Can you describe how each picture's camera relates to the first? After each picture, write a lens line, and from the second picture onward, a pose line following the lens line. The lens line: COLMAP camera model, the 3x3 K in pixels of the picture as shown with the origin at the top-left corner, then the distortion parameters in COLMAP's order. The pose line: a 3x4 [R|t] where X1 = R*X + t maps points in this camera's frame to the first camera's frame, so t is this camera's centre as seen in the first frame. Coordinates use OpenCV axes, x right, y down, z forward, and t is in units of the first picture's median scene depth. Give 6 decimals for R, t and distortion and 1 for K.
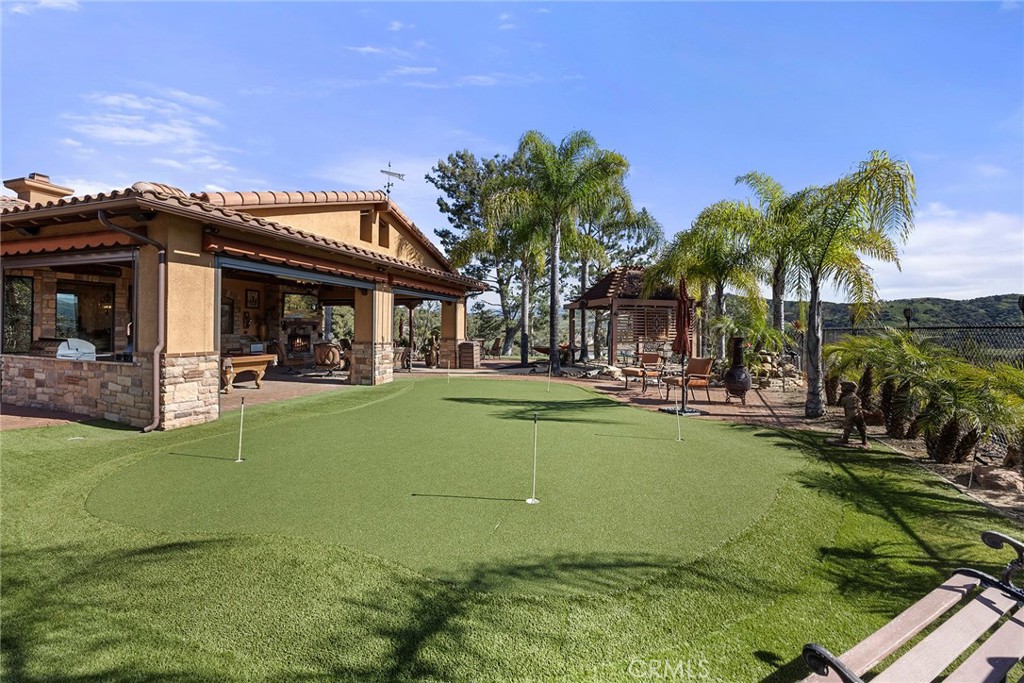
lens RADIAL K [[405.8, 0, 493.3], [0, 405.8, 334.3], [0, 0, 1]] dist [-0.000541, -0.000027]
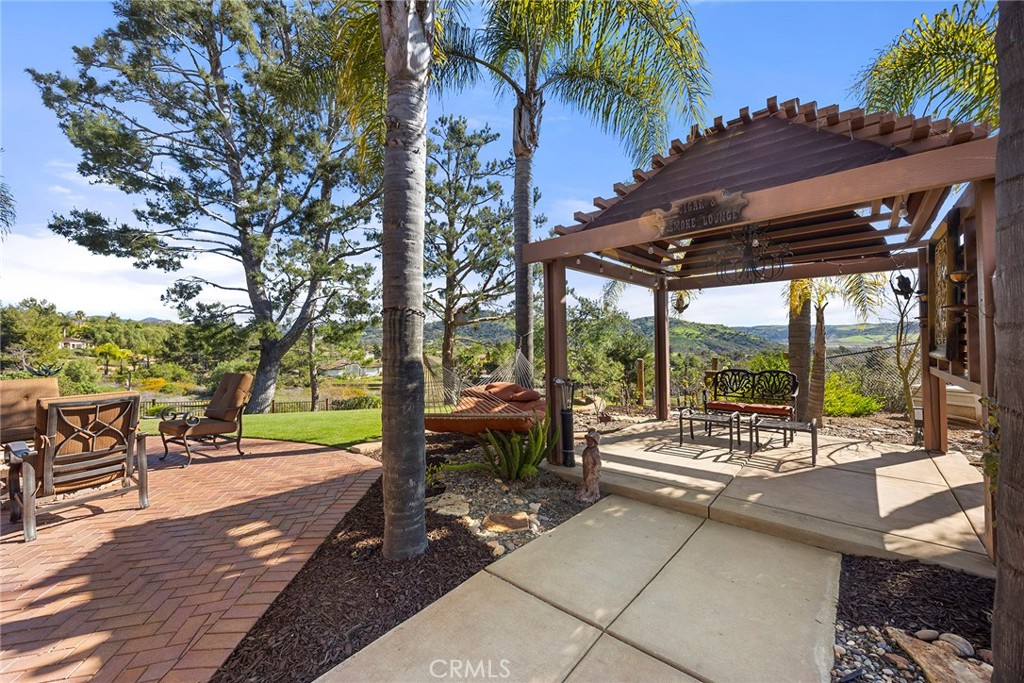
lens RADIAL K [[399.9, 0, 523.9], [0, 399.9, 341.8], [0, 0, 1]] dist [-0.000777, -0.000038]
pose [[0.814513, -0.012836, 0.580004, 0.022791], [0.020577, 0.999765, -0.006771, -0.009539], [-0.579781, 0.017450, 0.814586, 0.964797]]
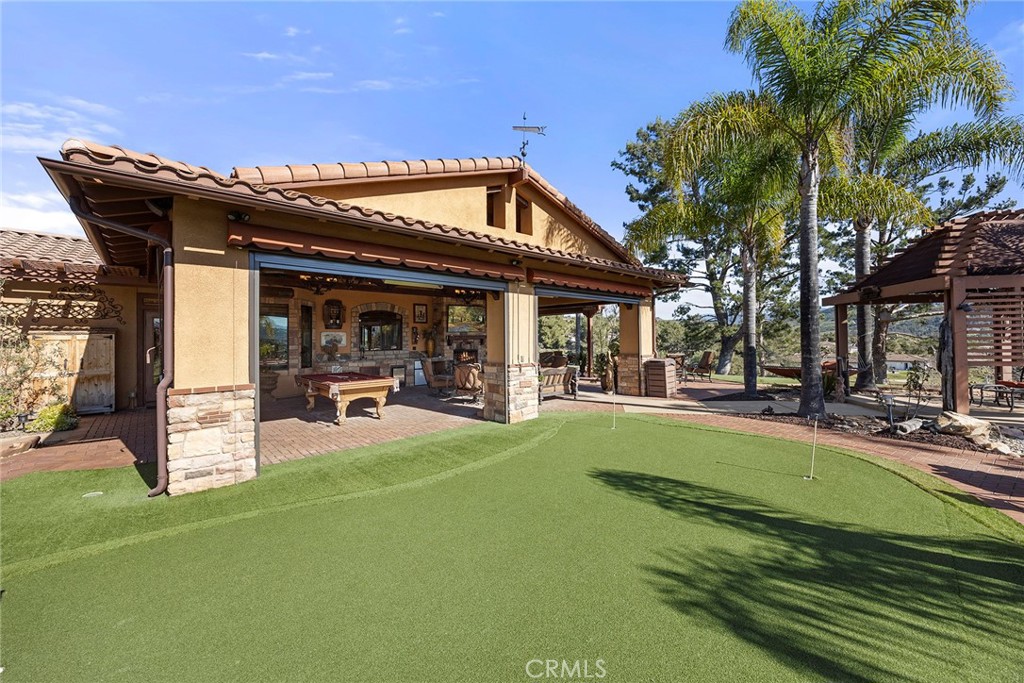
lens RADIAL K [[395.0, 0, 508.4], [0, 395.0, 336.1], [0, 0, 1]] dist [-0.002009, -0.000048]
pose [[0.890515, -0.021672, -0.454437, 0.024250], [0.013172, 0.999674, -0.021861, -0.011975], [0.454763, 0.013481, 0.890510, 0.313452]]
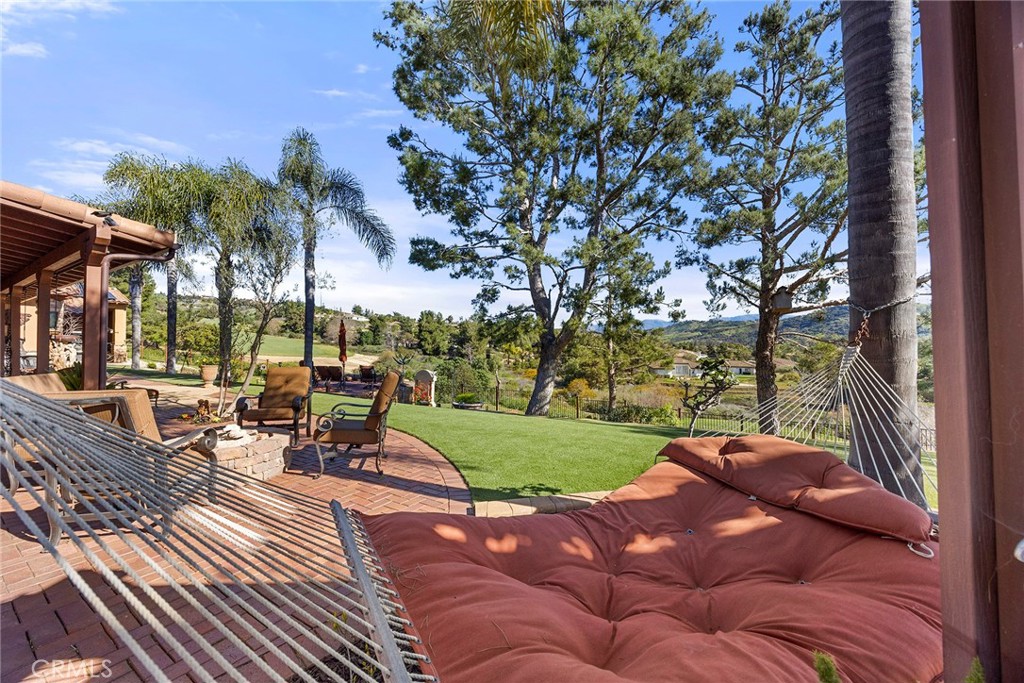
lens RADIAL K [[395.0, 0, 508.4], [0, 395.0, 336.1], [0, 0, 1]] dist [-0.002009, -0.000048]
pose [[0.978723, -0.015224, -0.204620, 0.181776], [0.008158, 0.999342, -0.035330, -0.003332], [0.205023, 0.032909, 0.978204, 1.159153]]
